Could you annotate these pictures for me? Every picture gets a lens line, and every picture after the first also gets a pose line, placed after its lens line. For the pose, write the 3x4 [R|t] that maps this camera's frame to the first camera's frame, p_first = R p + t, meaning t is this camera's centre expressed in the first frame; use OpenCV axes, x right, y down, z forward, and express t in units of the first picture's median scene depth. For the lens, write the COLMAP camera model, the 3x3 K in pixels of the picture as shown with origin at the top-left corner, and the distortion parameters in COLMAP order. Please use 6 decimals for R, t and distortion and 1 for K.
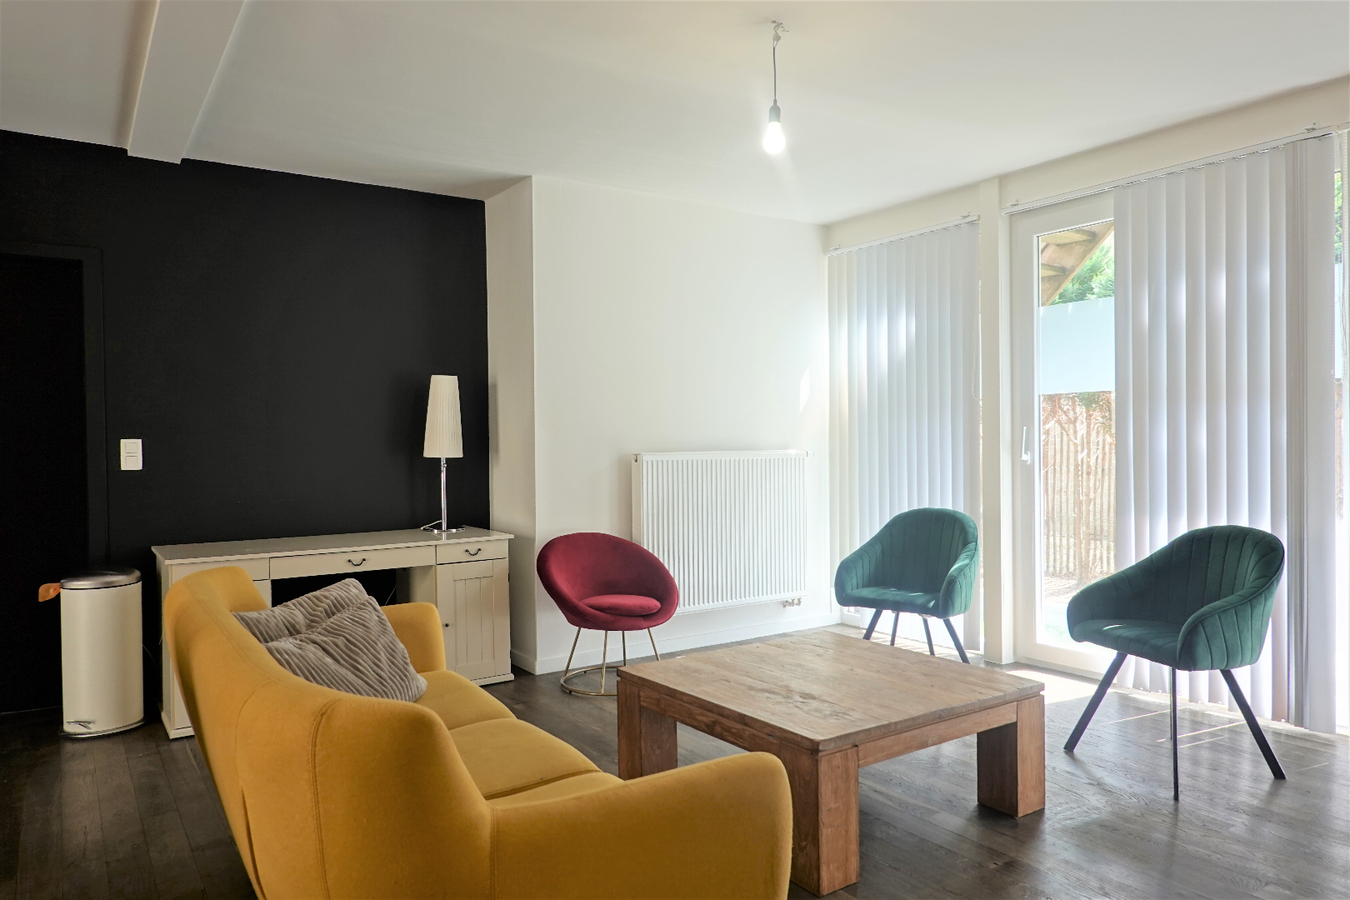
lens RADIAL K [[906.4, 0, 670.7], [0, 906.4, 444.1], [0, 0, 1]] dist [0.001229, -0.002702]
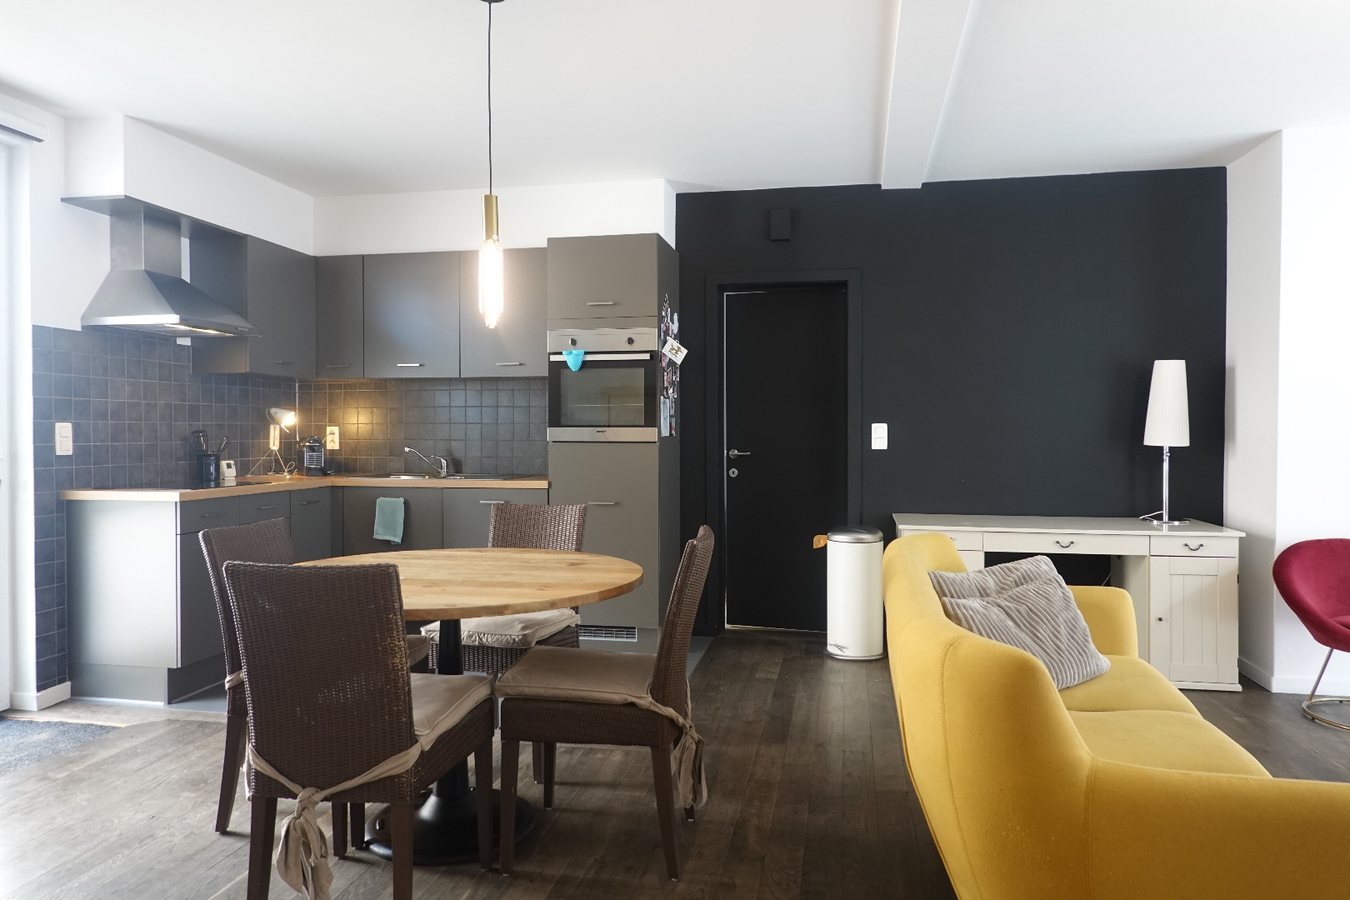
lens RADIAL K [[906.4, 0, 670.7], [0, 906.4, 444.1], [0, 0, 1]] dist [0.001229, -0.002702]
pose [[0.703610, 0.026623, -0.710087, 0.082336], [-0.013860, 0.999622, 0.023744, -0.003543], [0.710451, -0.006864, 0.703713, -0.062423]]
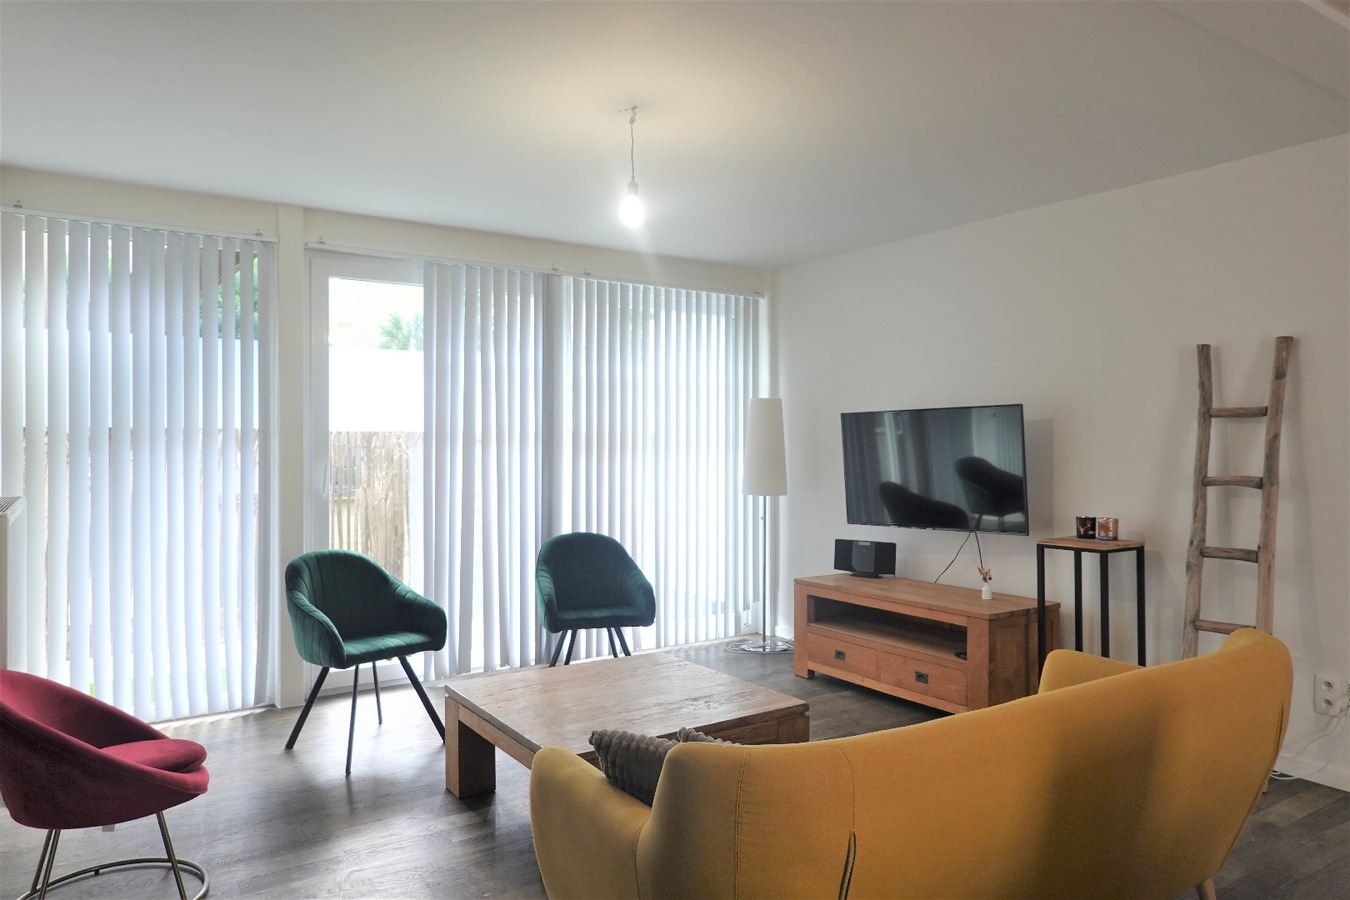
lens RADIAL K [[906.4, 0, 670.7], [0, 906.4, 444.1], [0, 0, 1]] dist [0.001229, -0.002702]
pose [[0.003141, 0.015338, 0.999877, -0.985193], [0.000230, 0.999882, -0.015339, -0.038582], [-0.999995, 0.000279, 0.003137, 0.959148]]
